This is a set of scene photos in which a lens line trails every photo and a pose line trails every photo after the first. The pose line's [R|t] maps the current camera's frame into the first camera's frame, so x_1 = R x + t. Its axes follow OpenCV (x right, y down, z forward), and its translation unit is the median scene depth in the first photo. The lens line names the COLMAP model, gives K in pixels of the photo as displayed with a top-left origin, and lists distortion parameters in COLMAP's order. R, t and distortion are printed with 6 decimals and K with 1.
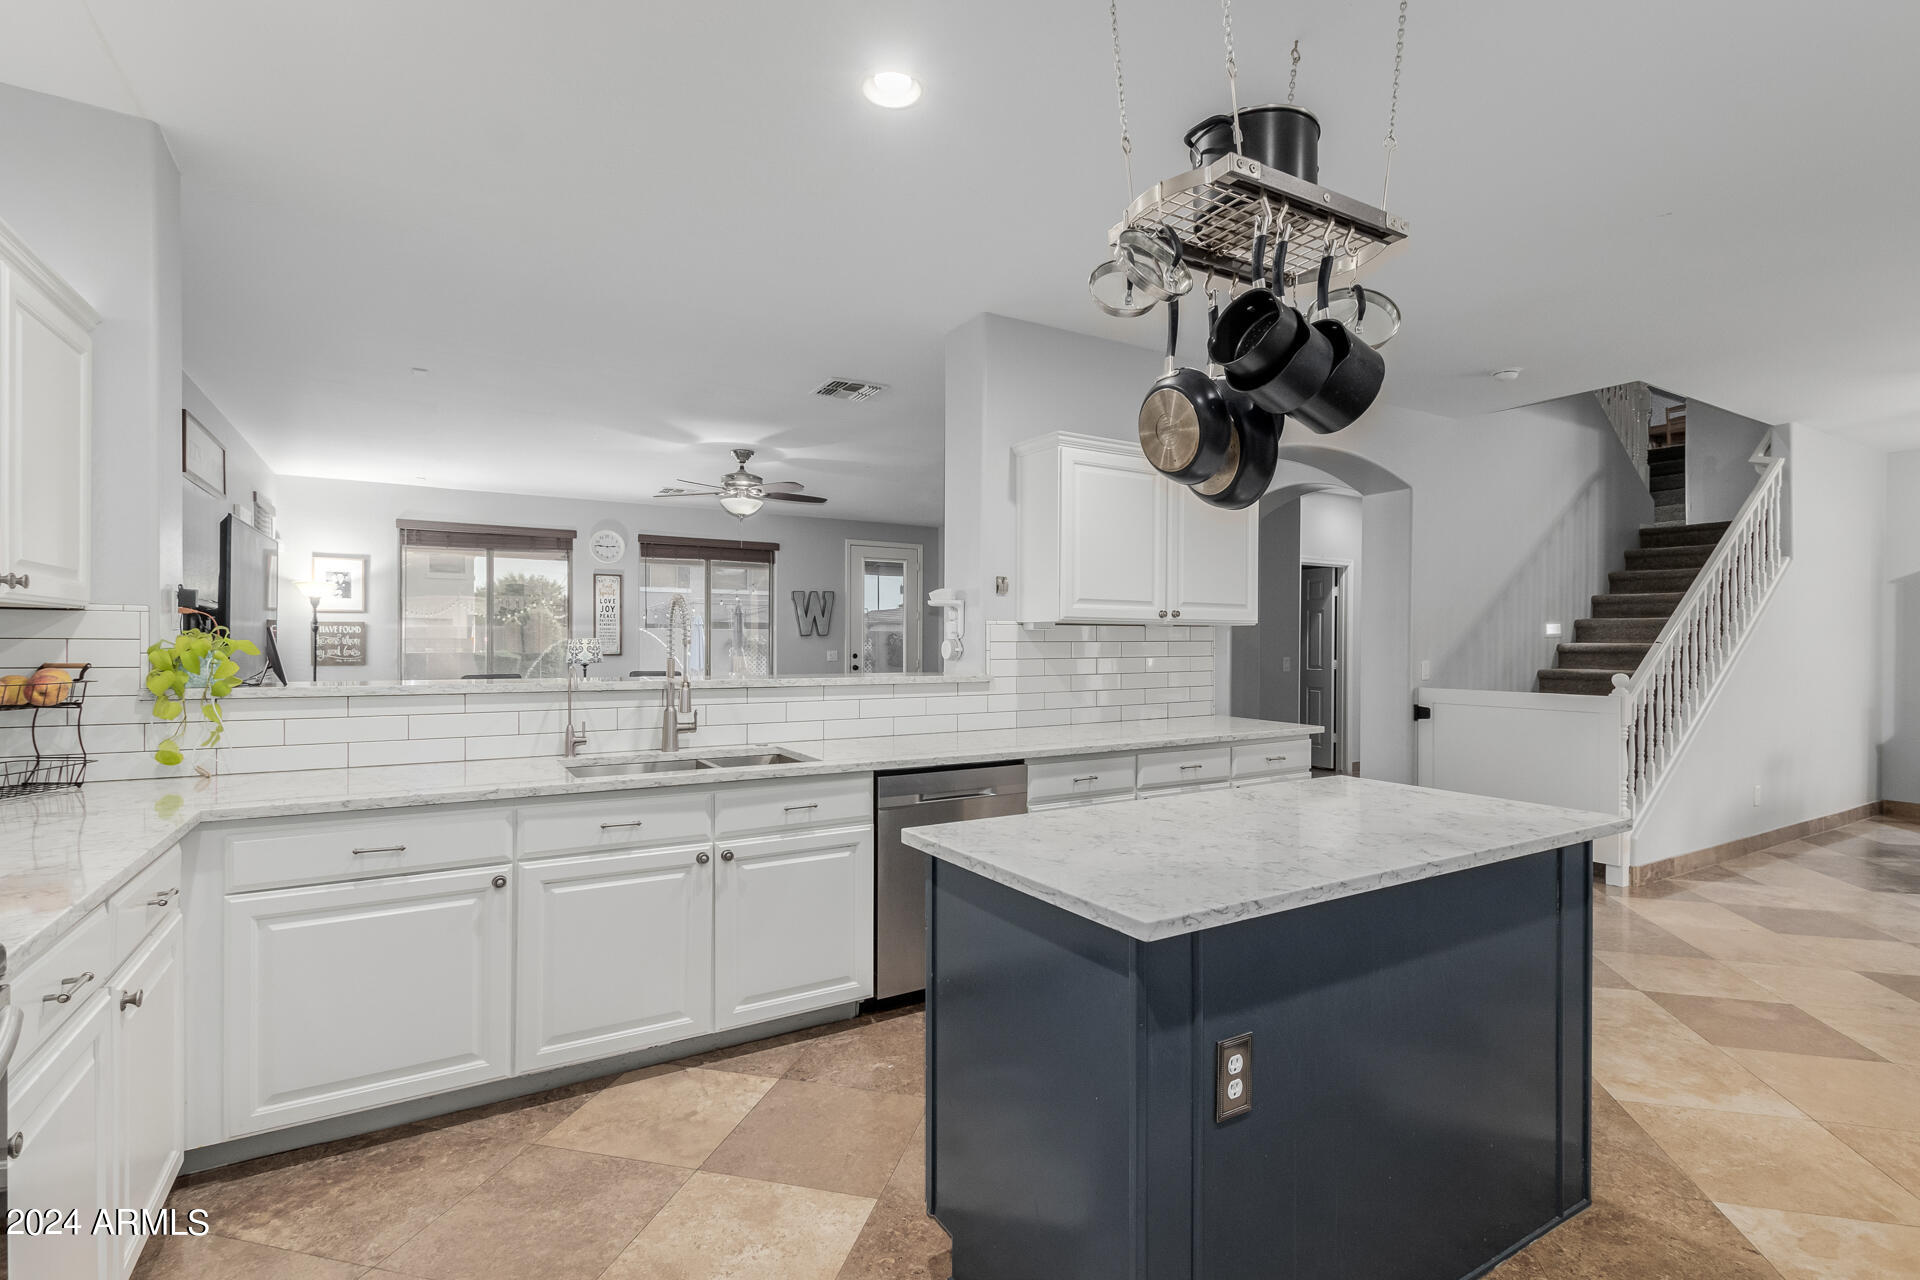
lens RADIAL K [[900.2, 0, 960.0], [0, 900.2, 640.0], [0, 0, 1]] dist [0.020444, -0.000168]
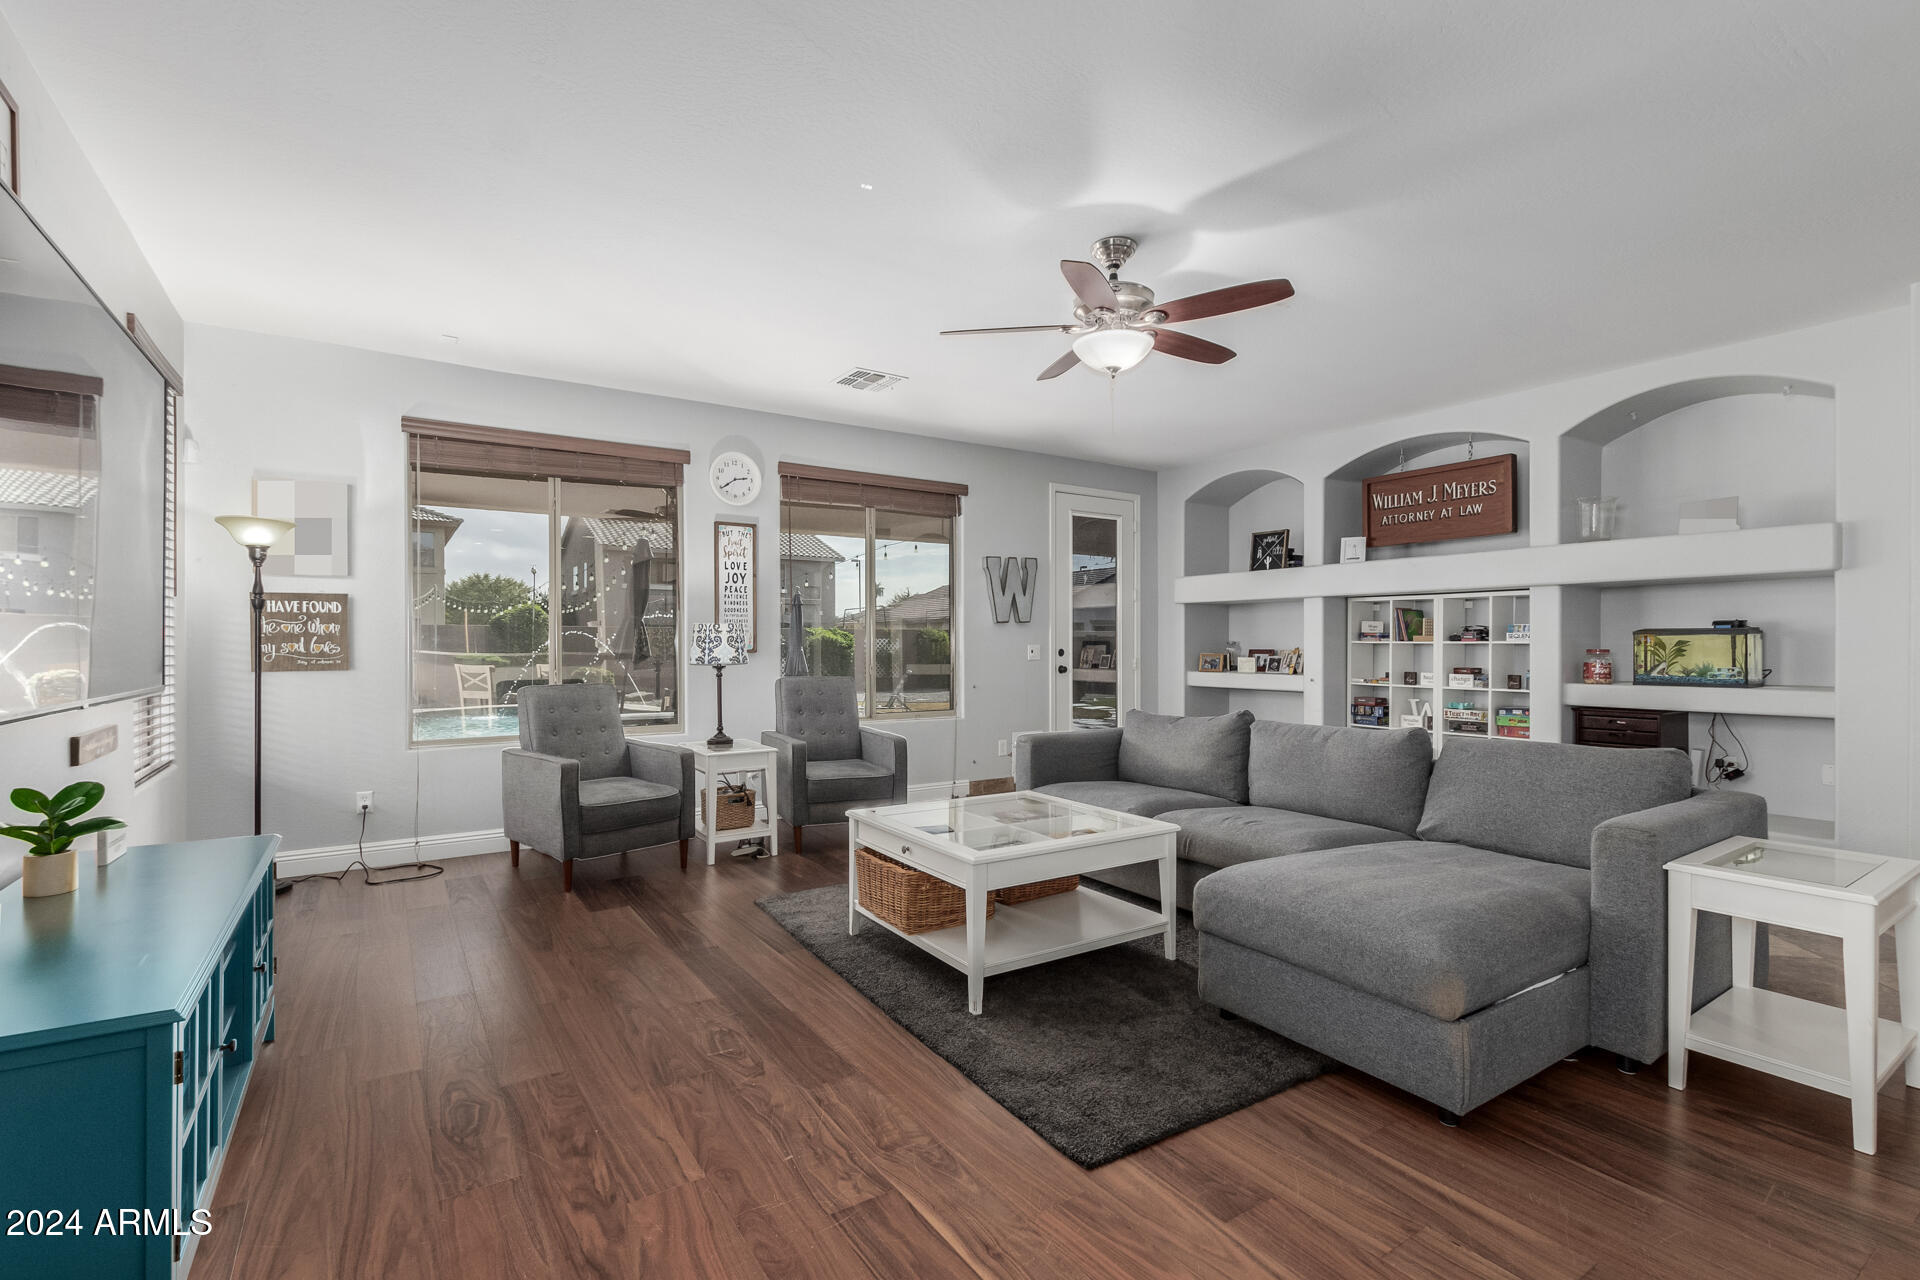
lens RADIAL K [[900.2, 0, 960.0], [0, 900.2, 640.0], [0, 0, 1]] dist [0.020444, -0.000168]
pose [[0.999261, -0.006208, 0.037927, -0.283873], [0.006313, 0.999977, -0.002631, 0.012469], [-0.037910, 0.002869, 0.999277, 0.402032]]
